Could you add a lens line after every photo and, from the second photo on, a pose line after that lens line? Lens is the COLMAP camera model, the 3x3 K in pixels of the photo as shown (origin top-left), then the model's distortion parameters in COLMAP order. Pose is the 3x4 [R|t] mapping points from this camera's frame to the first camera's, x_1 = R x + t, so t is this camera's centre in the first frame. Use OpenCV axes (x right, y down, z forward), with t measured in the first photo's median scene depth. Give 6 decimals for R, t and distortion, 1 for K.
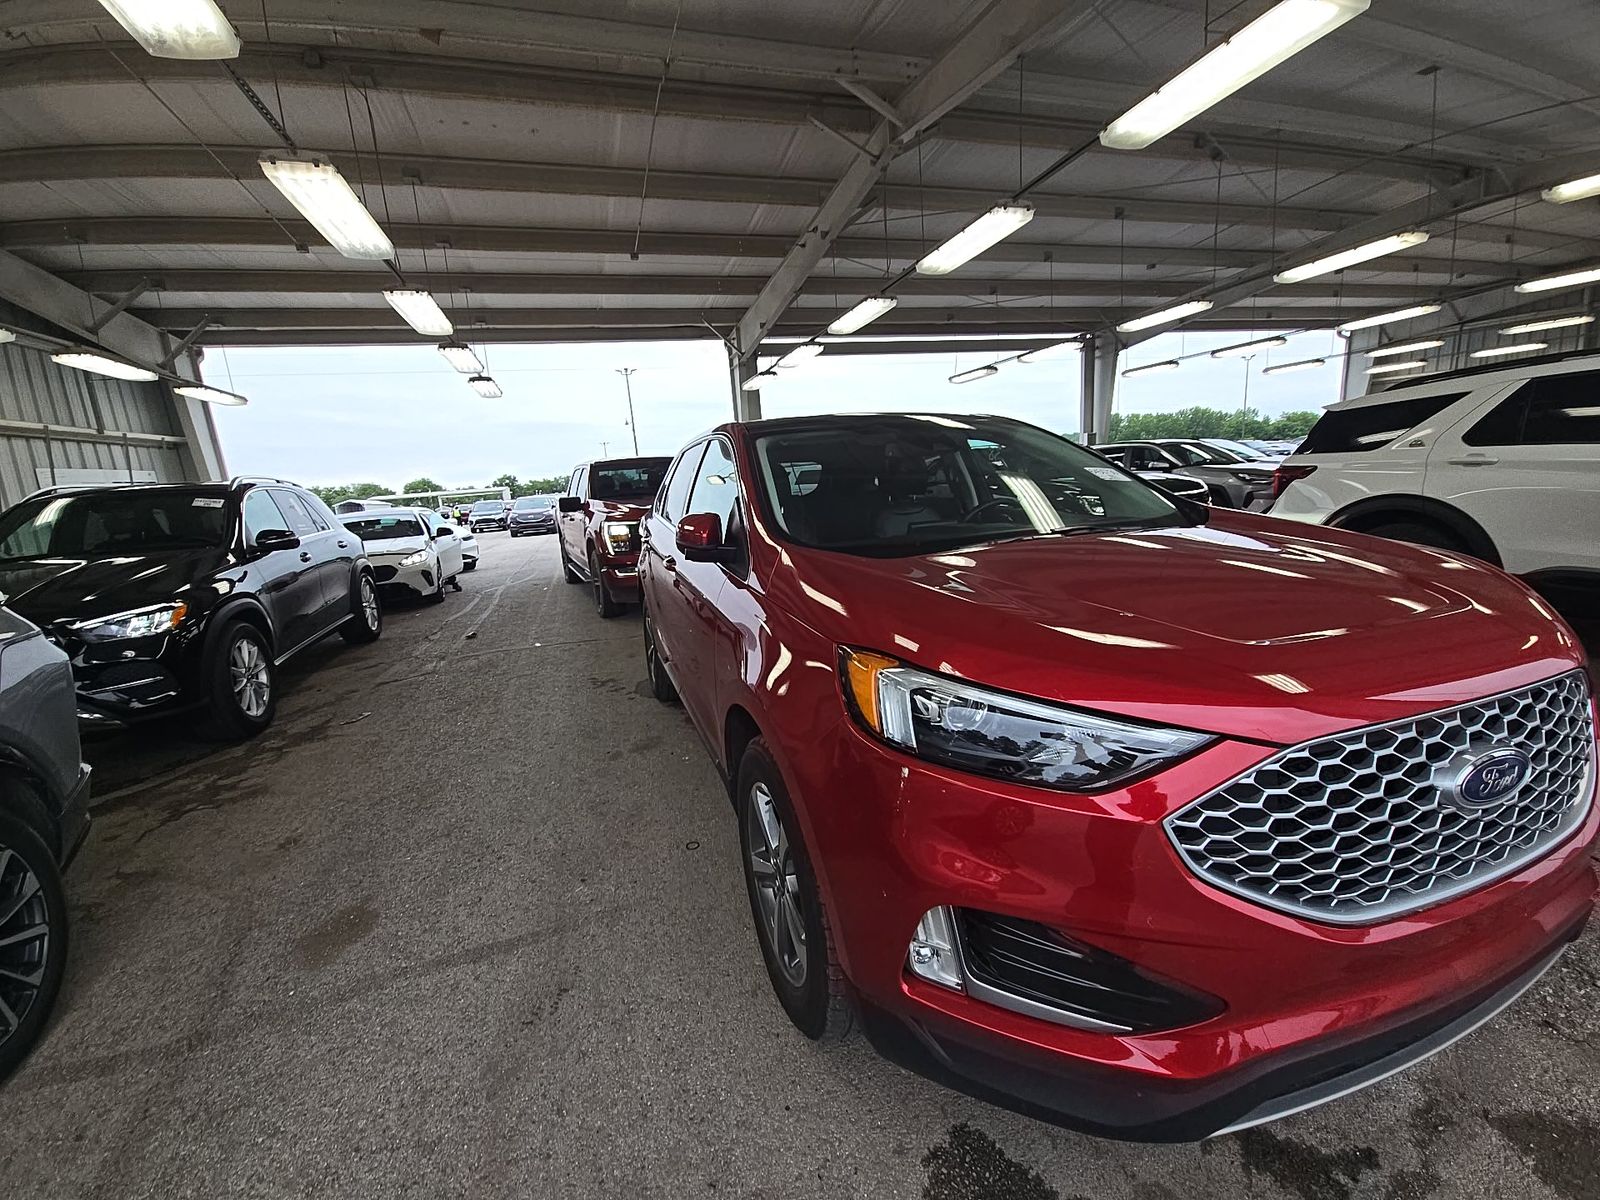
lens RADIAL K [[628.3, 0, 799.0], [0, 628.3, 610.8], [0, 0, 1]] dist [0.034615, -0.021529]
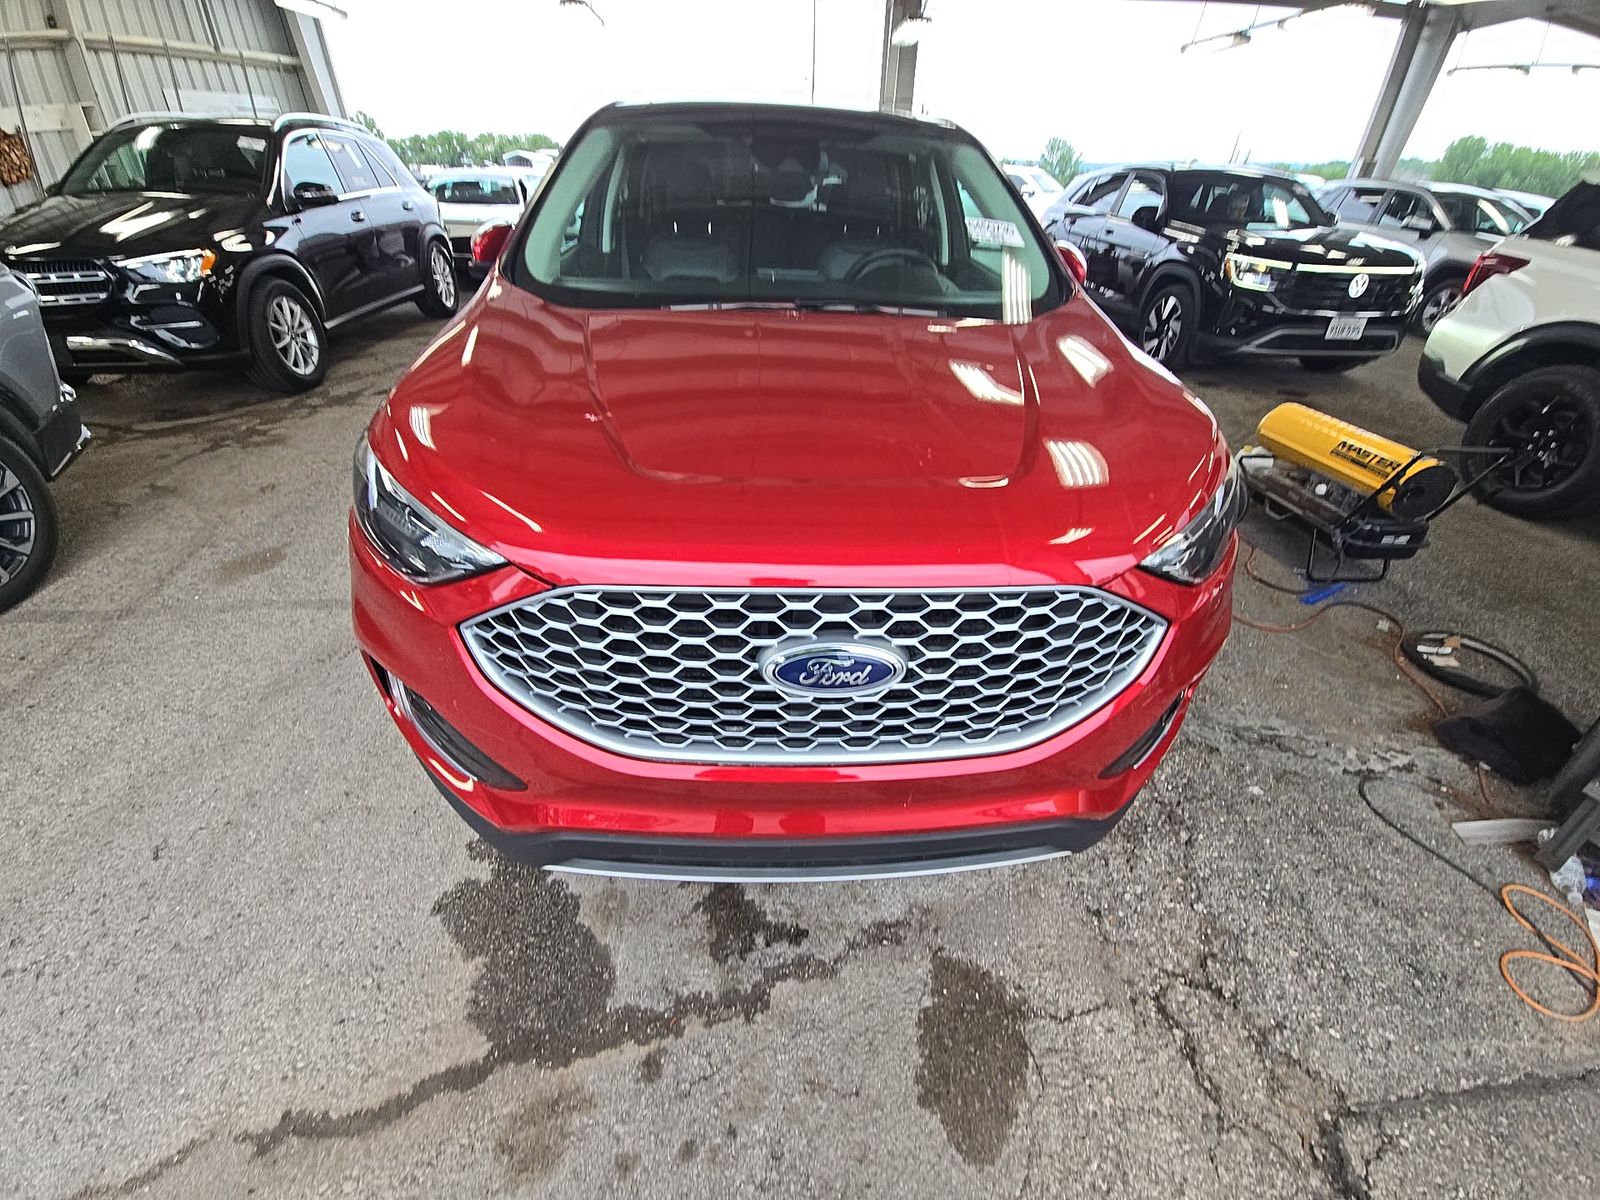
lens RADIAL K [[628.3, 0, 799.0], [0, 628.3, 610.8], [0, 0, 1]] dist [0.034615, -0.021529]
pose [[0.958599, 0.232372, -0.164593, 0.305943], [-0.149927, 0.903263, 0.402043, -0.044976], [0.242094, -0.360721, 0.900706, 0.052694]]
